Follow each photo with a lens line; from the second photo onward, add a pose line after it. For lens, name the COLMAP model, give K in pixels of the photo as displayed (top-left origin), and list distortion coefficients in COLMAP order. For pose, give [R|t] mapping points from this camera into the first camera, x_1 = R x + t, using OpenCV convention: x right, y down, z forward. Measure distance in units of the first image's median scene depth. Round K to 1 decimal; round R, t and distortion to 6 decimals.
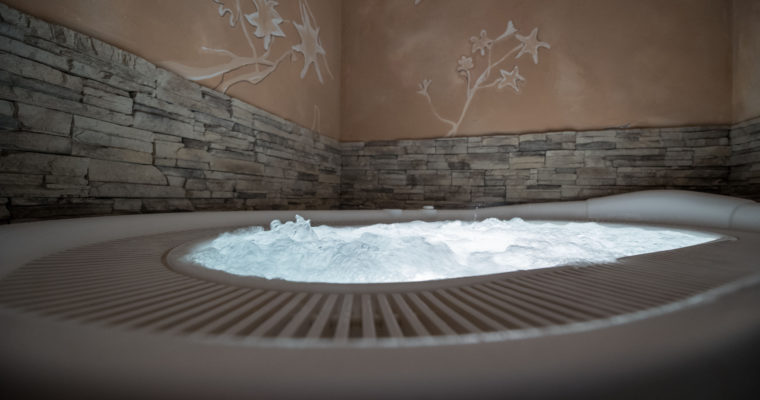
lens RADIAL K [[271.0, 0, 375.3], [0, 271.0, 212.7], [0, 0, 1]] dist [-0.018649, -0.000128]
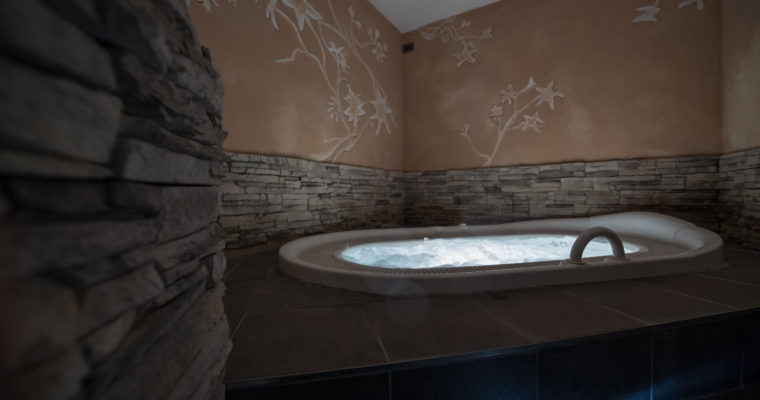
lens RADIAL K [[271.0, 0, 375.3], [0, 271.0, 212.7], [0, 0, 1]] dist [-0.018649, -0.000128]
pose [[0.965633, -0.020686, -0.259086, 0.108493], [0.024906, 0.999605, 0.013018, -0.105506], [0.258714, -0.019024, 0.965767, -0.497951]]
